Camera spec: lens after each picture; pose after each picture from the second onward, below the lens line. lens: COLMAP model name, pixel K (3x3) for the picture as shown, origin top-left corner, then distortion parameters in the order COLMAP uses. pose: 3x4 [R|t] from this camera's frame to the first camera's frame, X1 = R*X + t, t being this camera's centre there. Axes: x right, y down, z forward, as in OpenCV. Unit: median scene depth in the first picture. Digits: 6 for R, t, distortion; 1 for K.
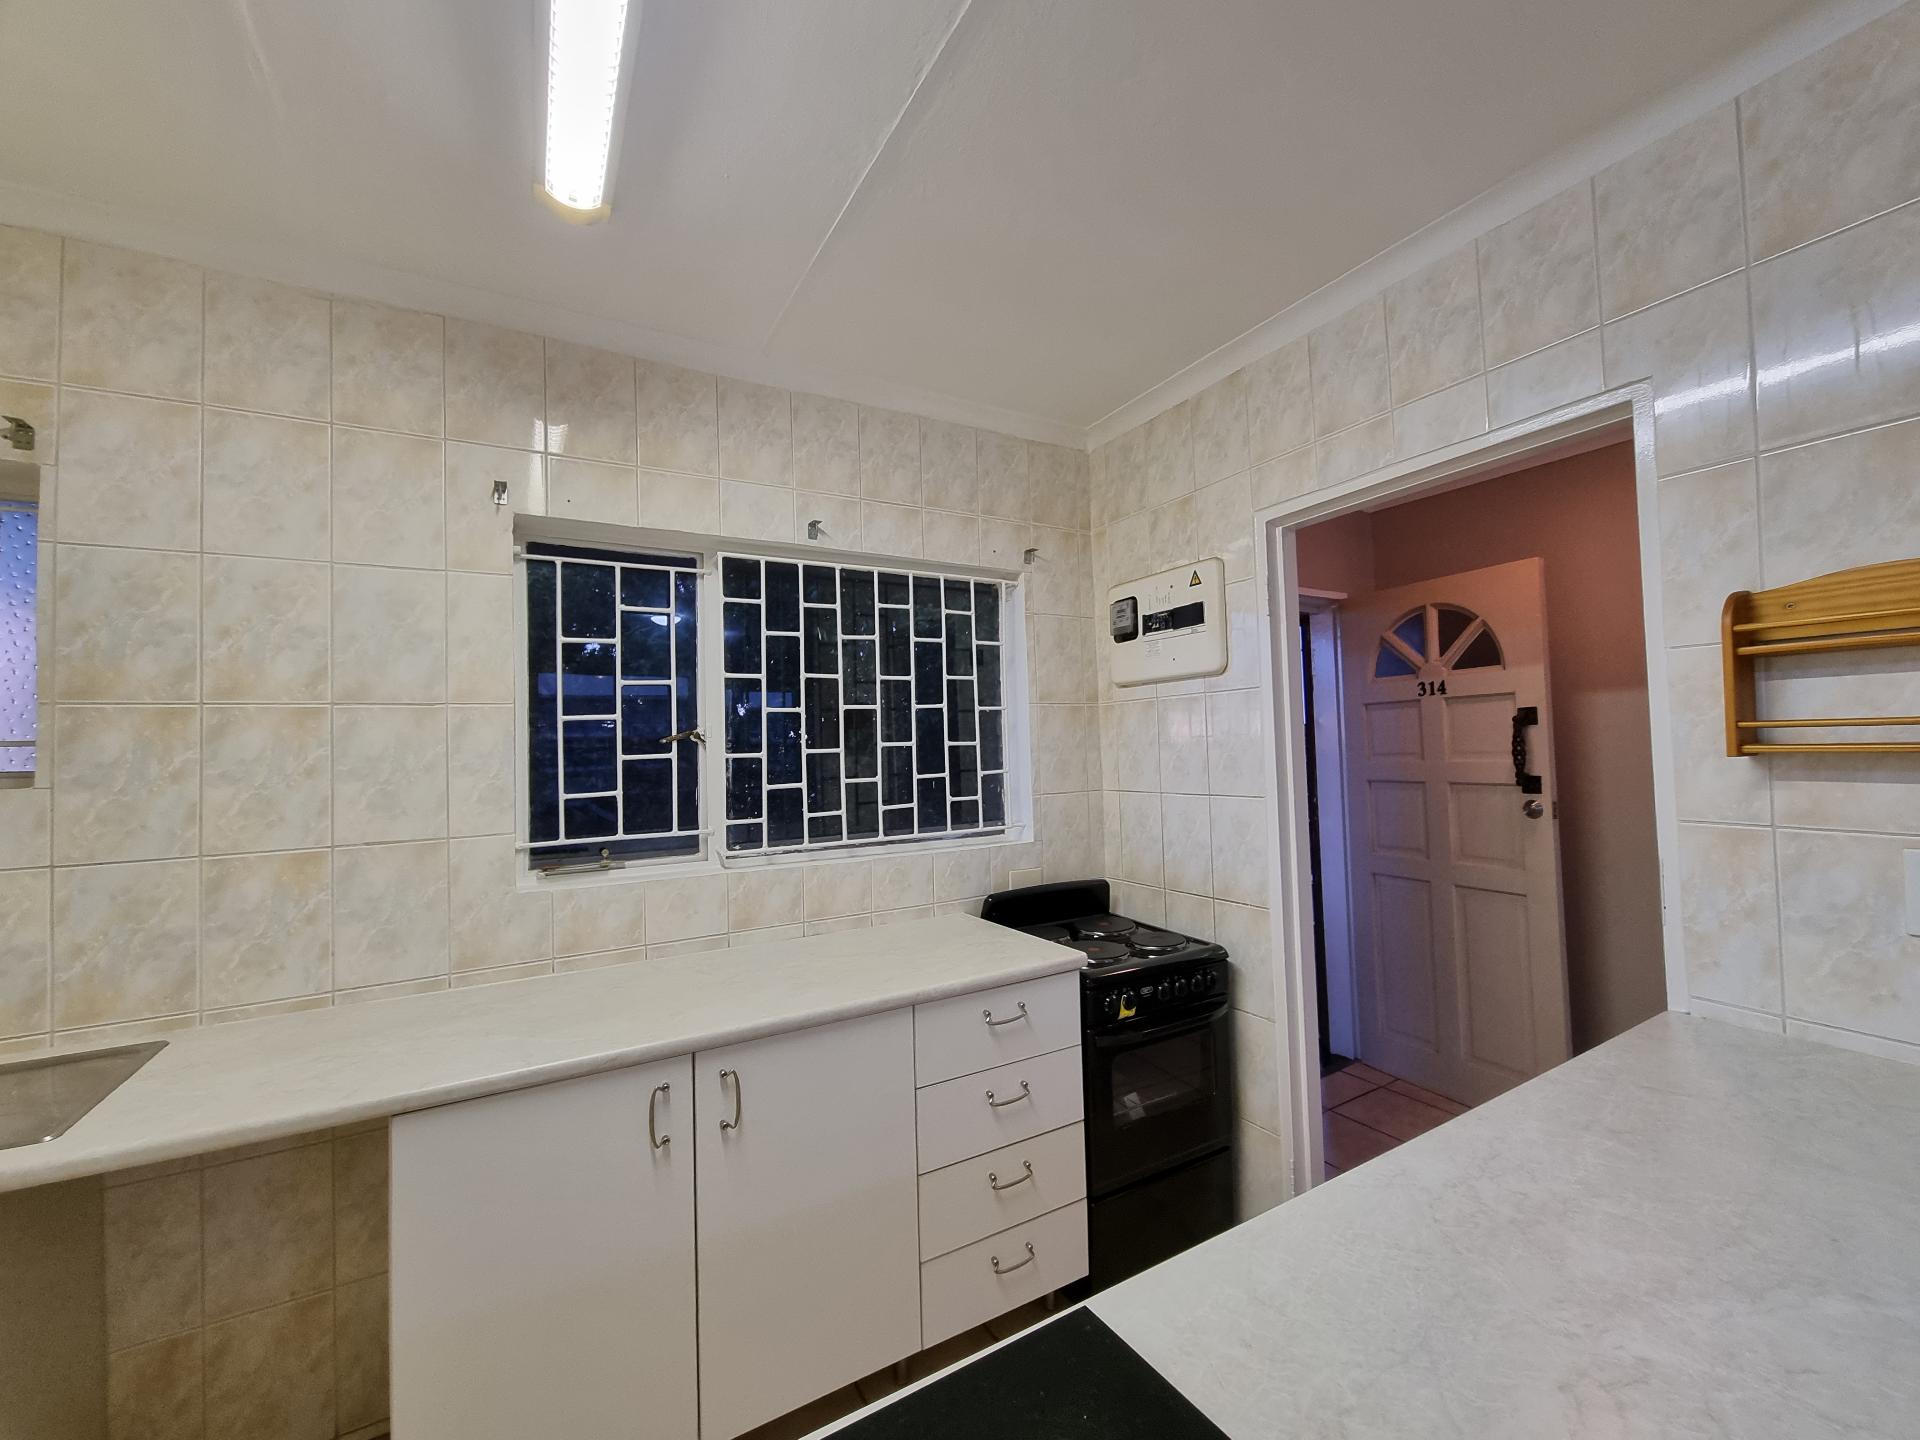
lens RADIAL K [[783.7, 0, 979.0], [0, 783.7, 719.4], [0, 0, 1]] dist [0.004762, -0.003318]
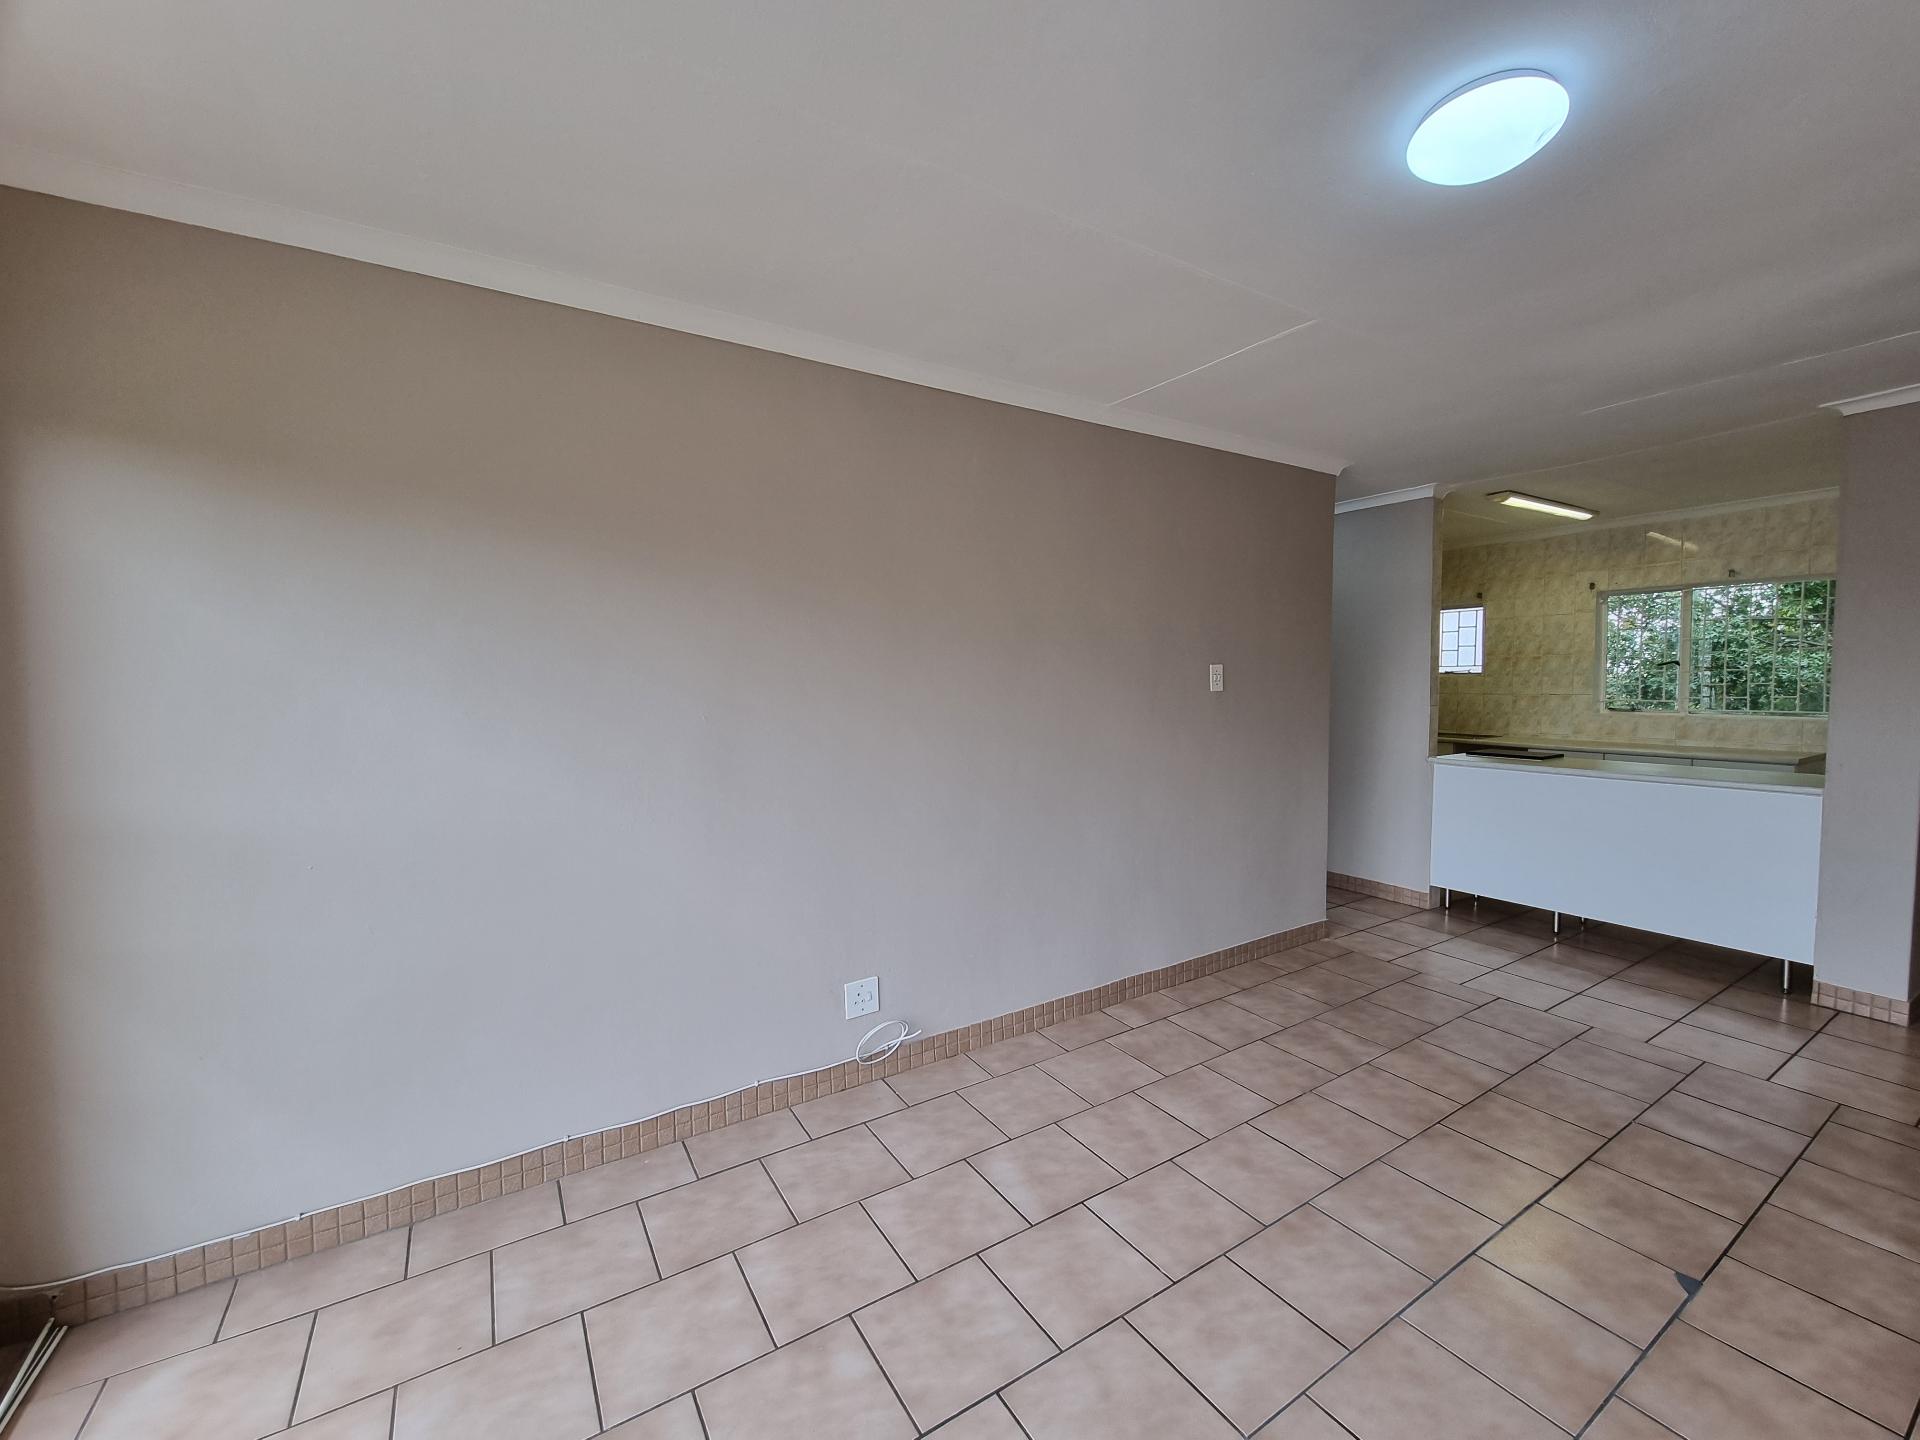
lens RADIAL K [[783.7, 0, 976.8], [0, 783.7, 722.6], [0, 0, 1]] dist [0.004762, -0.003318]
pose [[0.034805, 0.083188, -0.995926, 2.614294], [0.044868, 0.995395, 0.084711, -0.128624], [0.998386, -0.047634, 0.030912, -1.666179]]
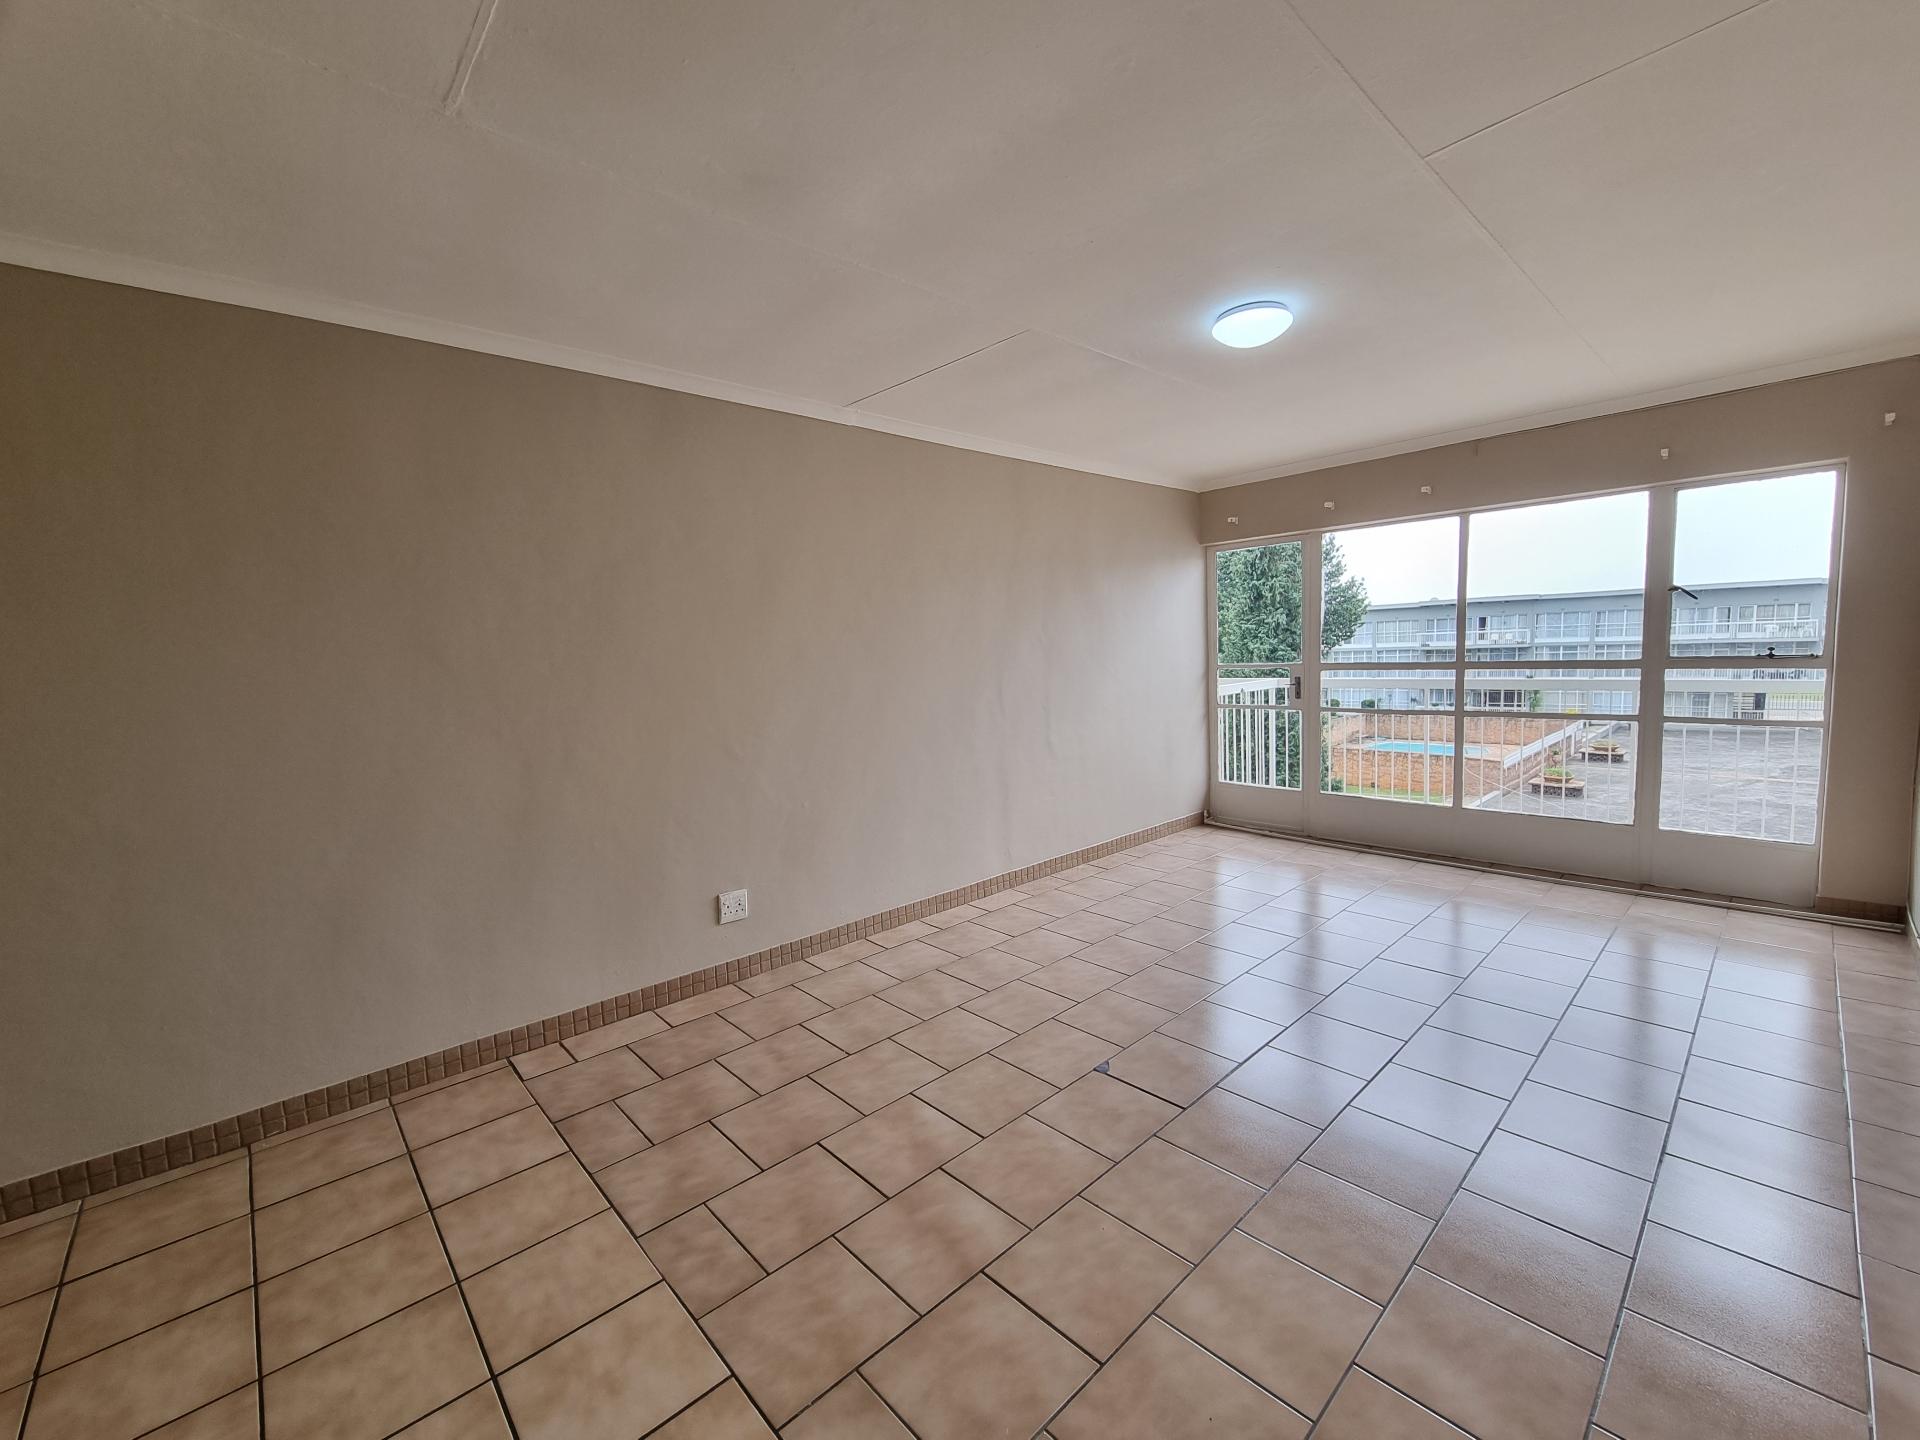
lens RADIAL K [[783.7, 0, 978.4], [0, 783.7, 717.4], [0, 0, 1]] dist [0.004762, -0.003318]
pose [[-0.220059, -0.047821, 0.974314, 0.280876], [0.012590, 0.998575, 0.051855, 0.009407], [-0.975405, 0.023678, -0.219144, -0.165327]]
